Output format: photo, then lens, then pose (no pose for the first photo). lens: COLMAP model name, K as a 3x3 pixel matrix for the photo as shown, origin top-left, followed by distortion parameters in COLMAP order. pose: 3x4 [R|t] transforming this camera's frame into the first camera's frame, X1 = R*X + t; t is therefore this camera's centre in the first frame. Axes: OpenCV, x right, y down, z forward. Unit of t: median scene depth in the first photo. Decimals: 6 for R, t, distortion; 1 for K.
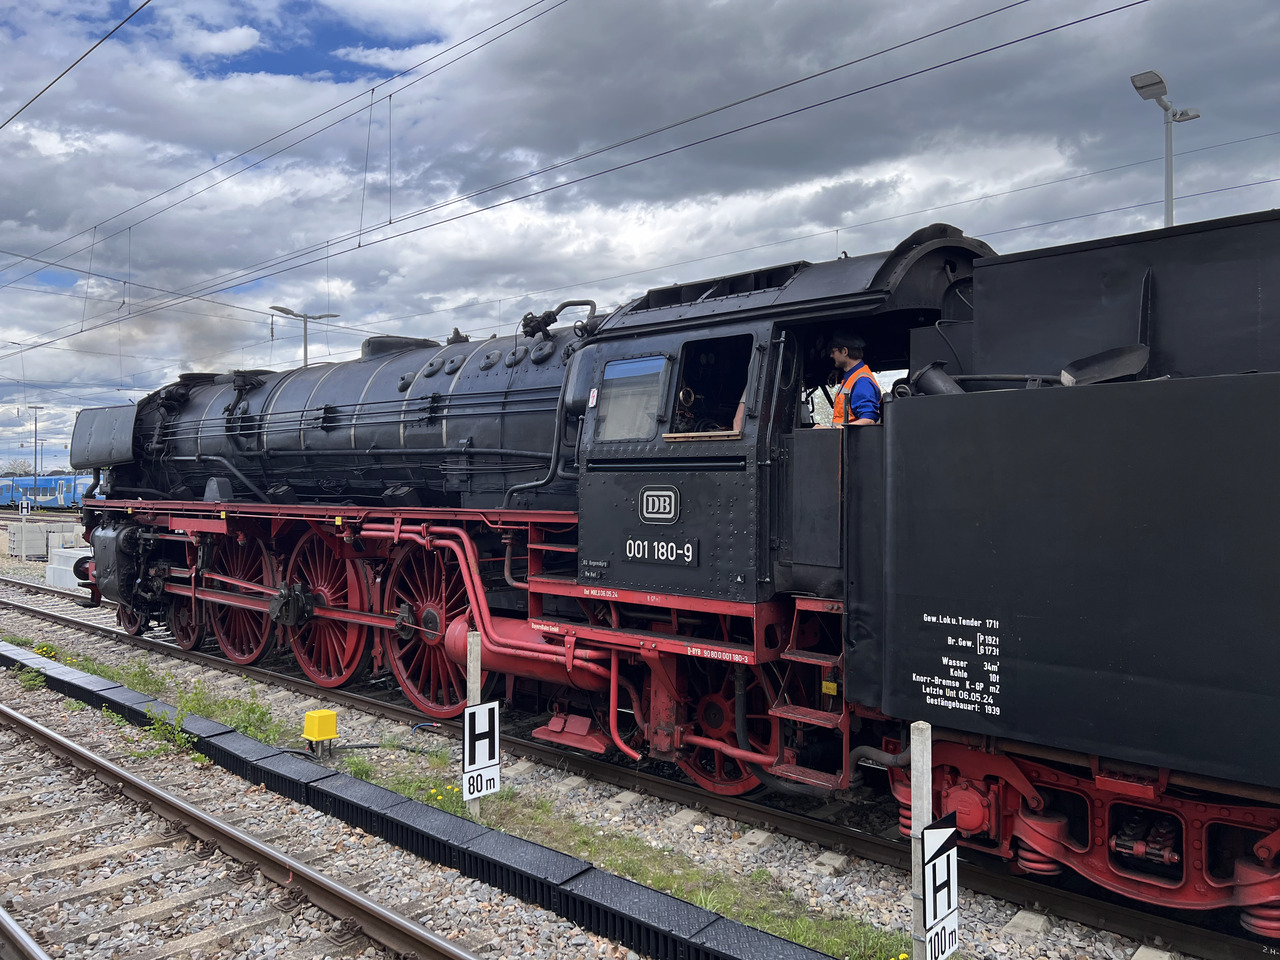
lens RADIAL K [[935.8, 0, 647.2], [0, 935.8, 471.2], [0, 0, 1]] dist [0.061138, -0.069600]
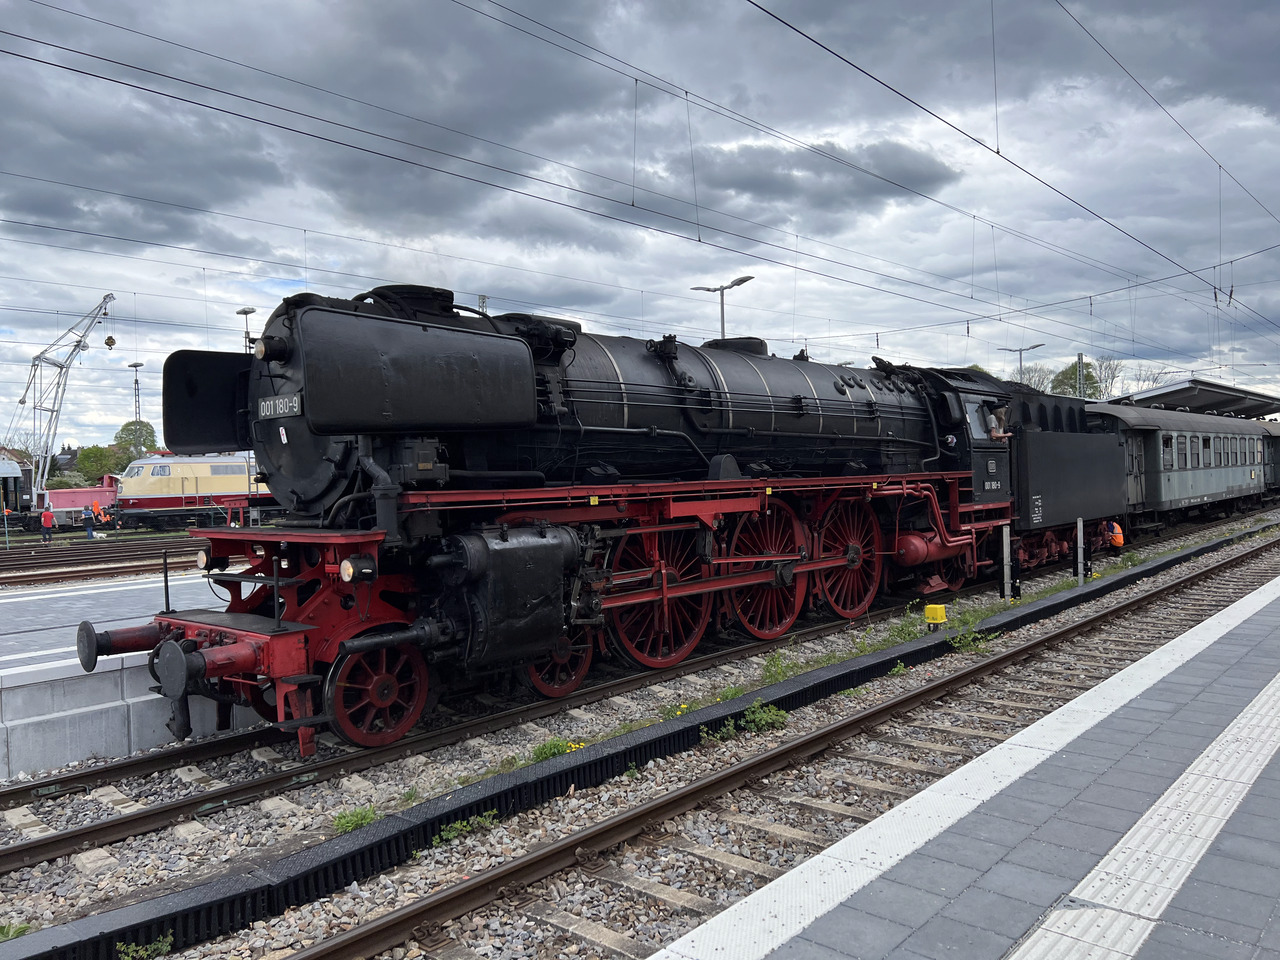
lens RADIAL K [[935.8, 0, 642.3], [0, 935.8, 475.7], [0, 0, 1]] dist [0.061138, -0.069600]
pose [[-0.000324, 0.003681, 0.999993, -2.264005], [0.017531, 0.999840, -0.003675, 0.049102], [-0.999846, 0.017530, -0.000388, 1.773487]]
